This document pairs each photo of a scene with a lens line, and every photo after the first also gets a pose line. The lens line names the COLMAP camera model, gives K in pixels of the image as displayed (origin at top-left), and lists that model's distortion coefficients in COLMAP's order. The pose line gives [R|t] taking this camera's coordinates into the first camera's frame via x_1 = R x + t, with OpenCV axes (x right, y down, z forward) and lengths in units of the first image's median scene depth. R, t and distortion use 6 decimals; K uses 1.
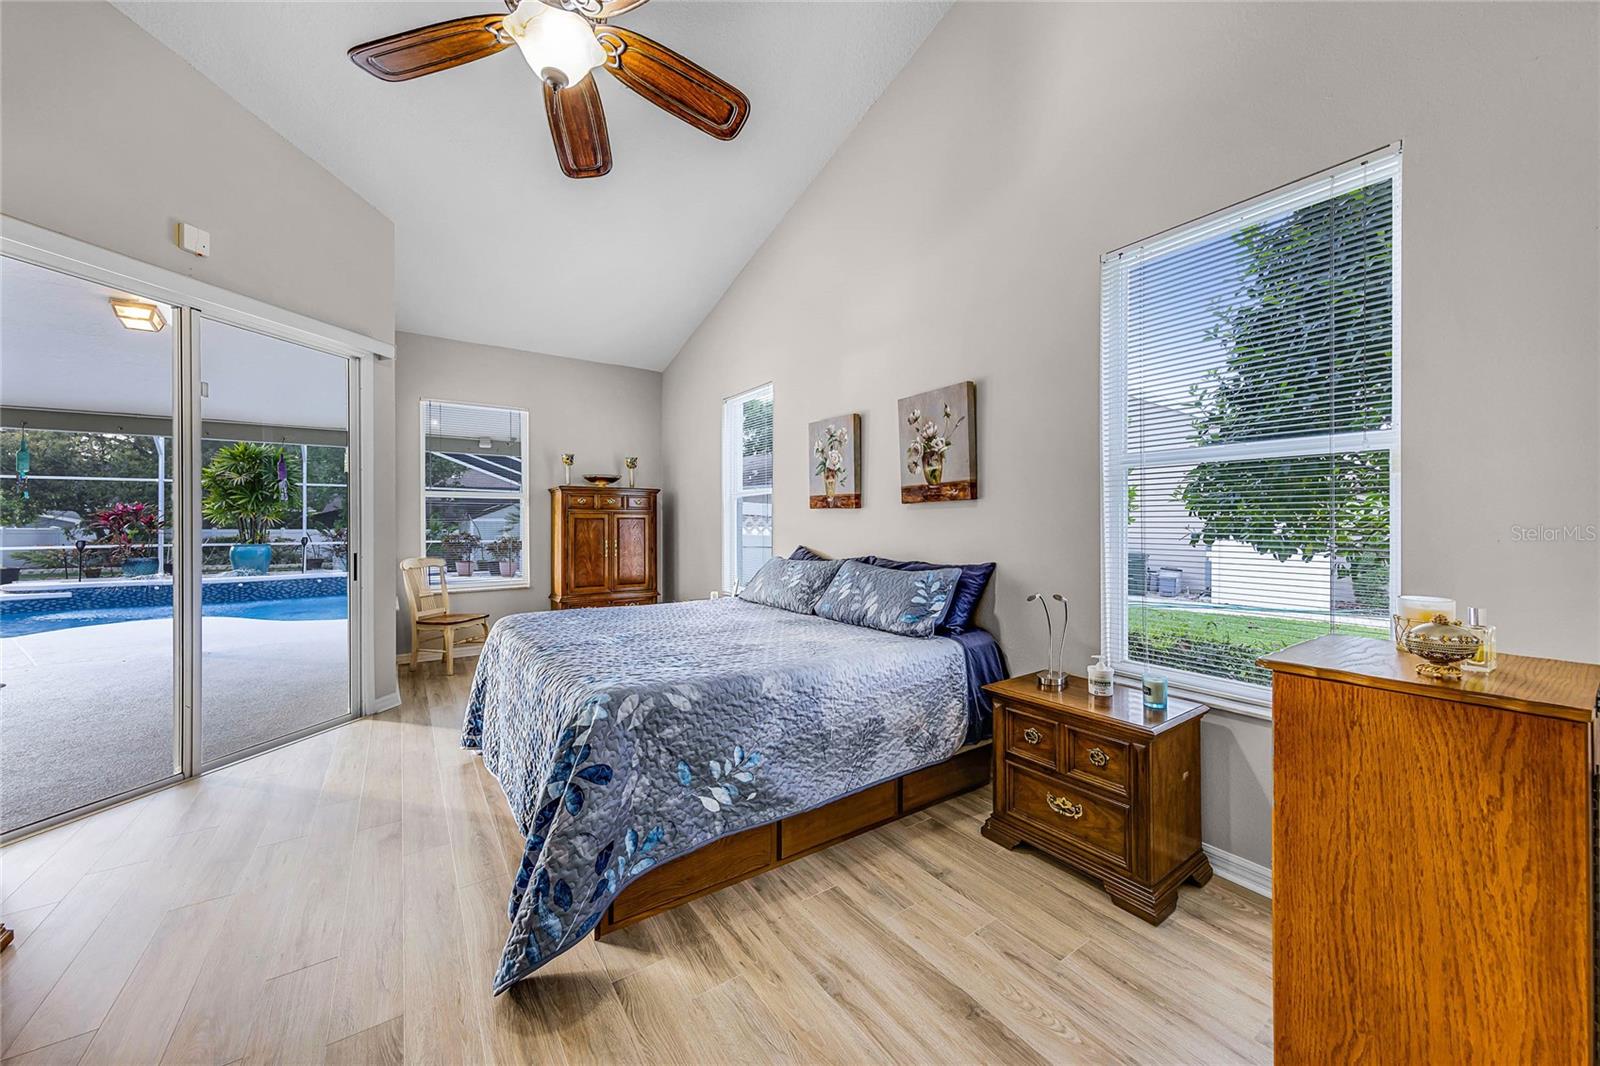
lens RADIAL K [[584.6, 0, 804.2], [0, 584.6, 525.1], [0, 0, 1]] dist [-0.001271, -0.000083]
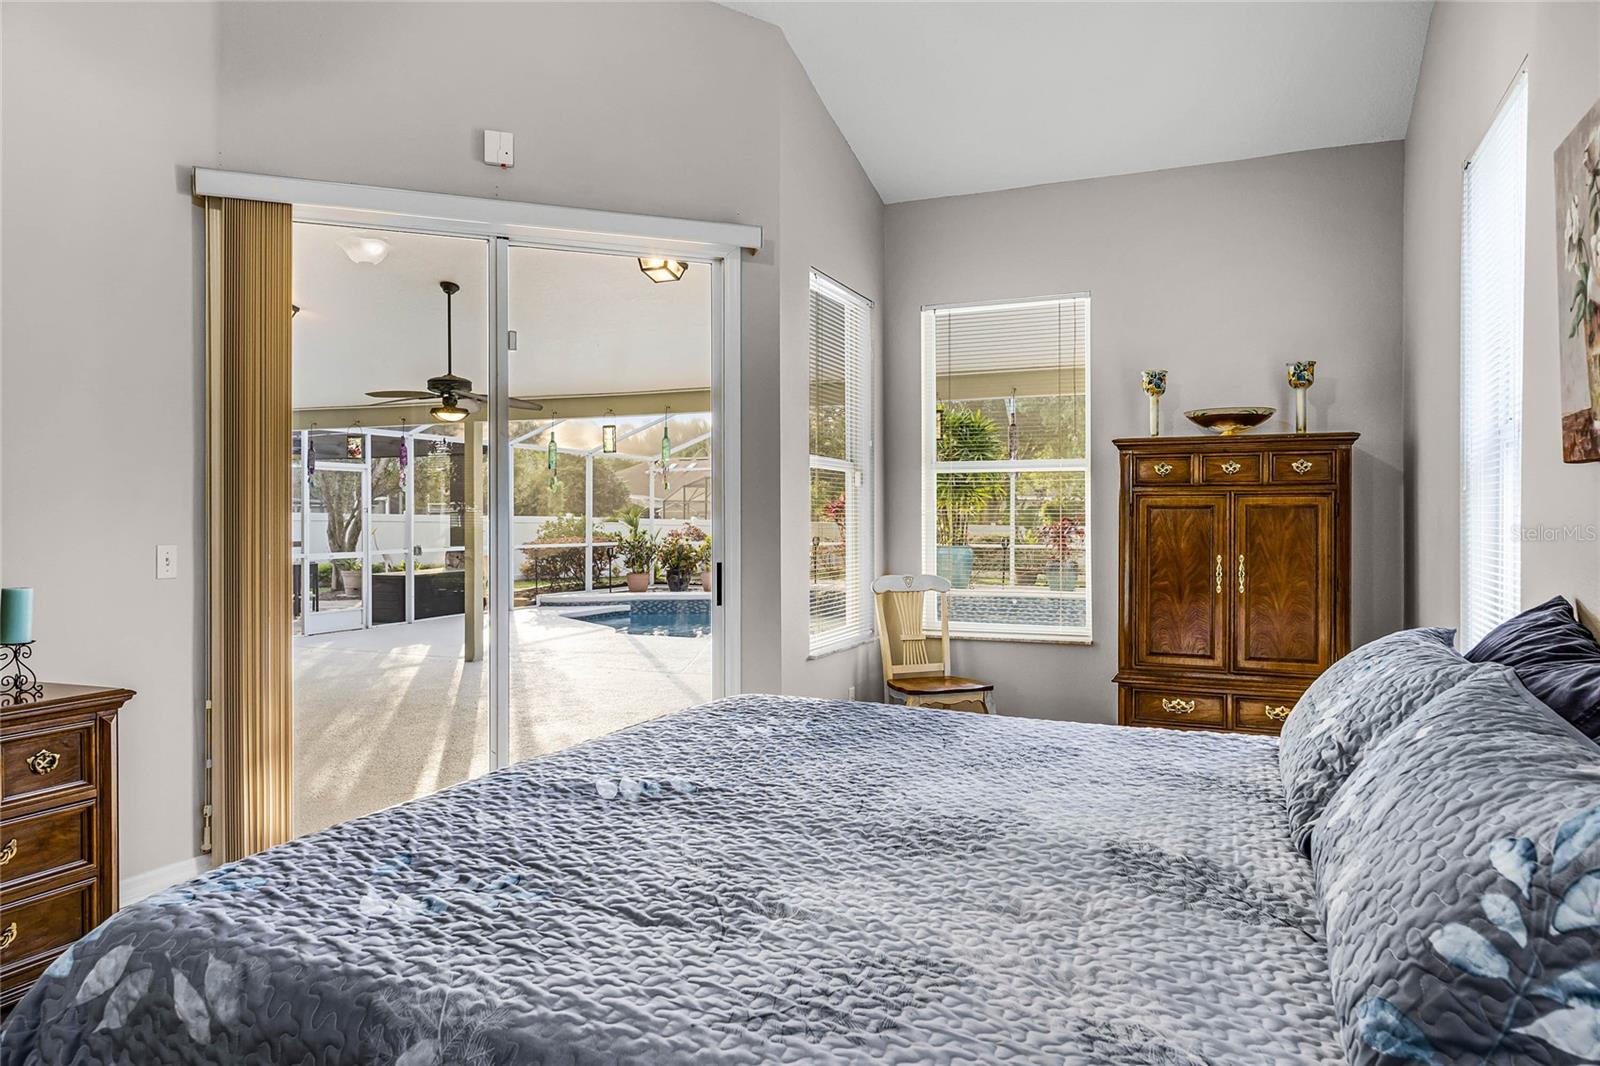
lens RADIAL K [[1036.6, 0, 800.1], [0, 1036.6, 529.4], [0, 0, 1]] dist [0.000945, -0.001025]
pose [[0.524613, 0.009905, -0.851283, 0.188926], [-0.002864, 0.999947, 0.009870, -0.000741], [0.851336, -0.002740, 0.524614, 0.351440]]
